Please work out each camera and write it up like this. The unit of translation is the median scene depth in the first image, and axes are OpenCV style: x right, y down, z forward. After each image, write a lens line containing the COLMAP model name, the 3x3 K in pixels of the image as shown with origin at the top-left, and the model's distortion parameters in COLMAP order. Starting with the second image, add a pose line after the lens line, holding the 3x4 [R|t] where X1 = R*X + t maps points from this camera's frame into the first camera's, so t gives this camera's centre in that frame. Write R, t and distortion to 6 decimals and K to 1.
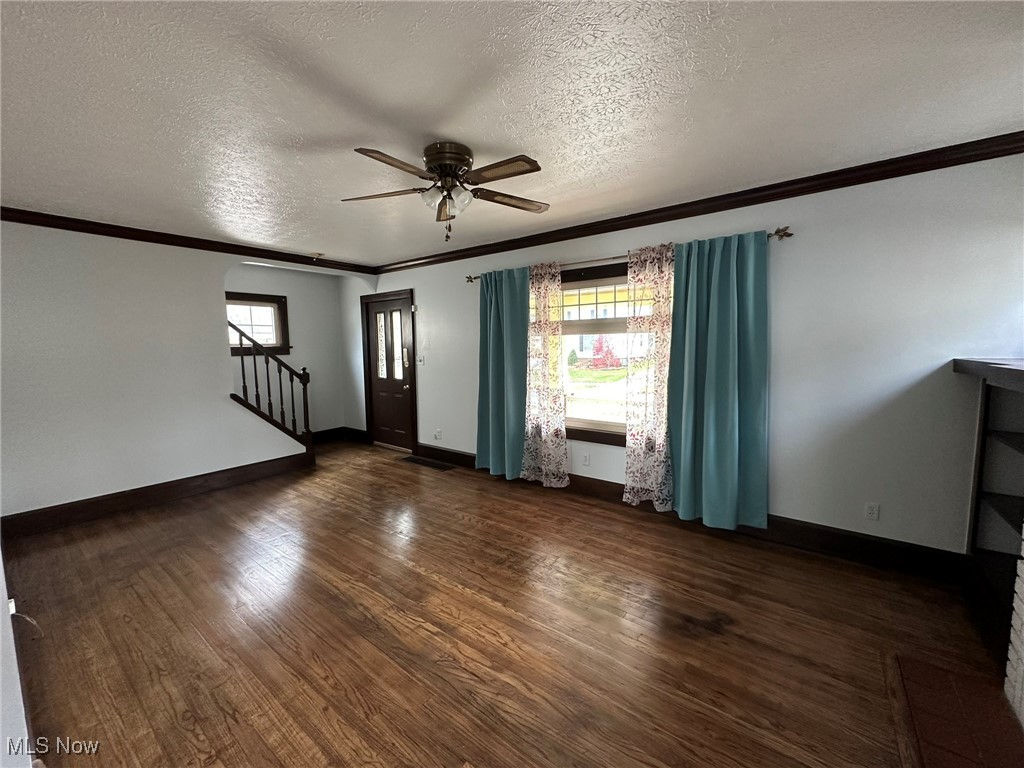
lens RADIAL K [[407.7, 0, 512.7], [0, 407.7, 383.6], [0, 0, 1]] dist [-0.000973, -0.000133]
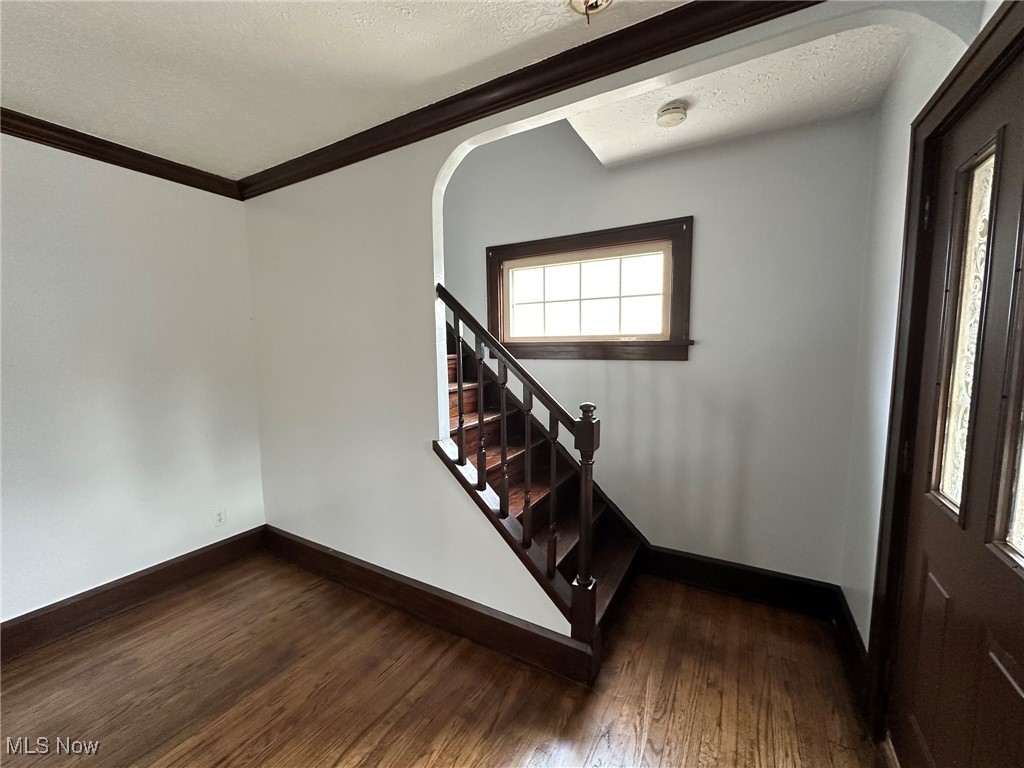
lens RADIAL K [[407.7, 0, 513.1], [0, 407.7, 382.8], [0, 0, 1]] dist [-0.000973, -0.000133]
pose [[0.130674, 0.107407, -0.985590, -0.166441], [-0.084526, 0.991702, 0.096866, -0.076619], [0.987816, 0.070650, 0.138669, 0.798350]]
